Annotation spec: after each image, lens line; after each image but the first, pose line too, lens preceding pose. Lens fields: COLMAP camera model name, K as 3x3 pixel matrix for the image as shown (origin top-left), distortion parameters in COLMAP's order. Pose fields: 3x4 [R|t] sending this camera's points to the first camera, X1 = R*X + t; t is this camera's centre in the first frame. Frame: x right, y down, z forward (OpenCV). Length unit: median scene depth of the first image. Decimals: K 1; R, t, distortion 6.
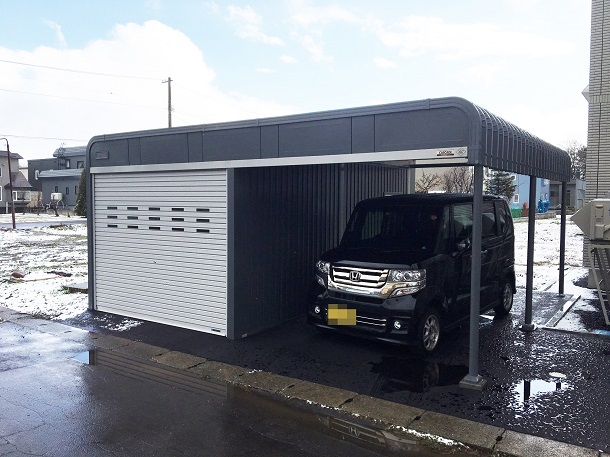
lens RADIAL K [[510.3, 0, 302.5], [0, 510.3, 227.4], [0, 0, 1]] dist [0.063180, -0.036028]
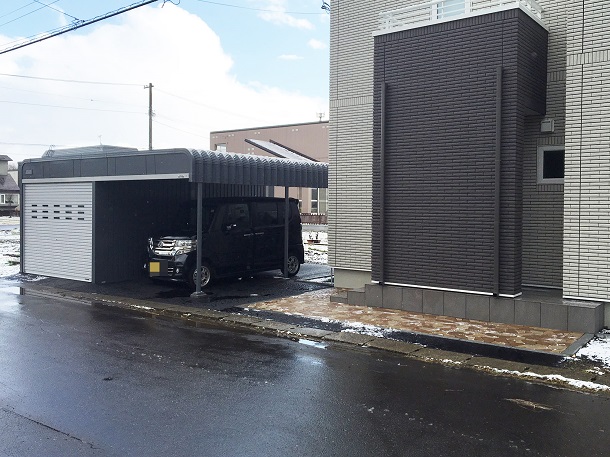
lens RADIAL K [[559.9, 0, 308.3], [0, 559.9, 216.7], [0, 0, 1]] dist [0.012454, 0.000000]
pose [[0.999897, 0.004468, -0.013620, 0.539896], [-0.004895, 0.999494, -0.031431, 0.051028], [0.013473, 0.031494, 0.999413, -0.764024]]
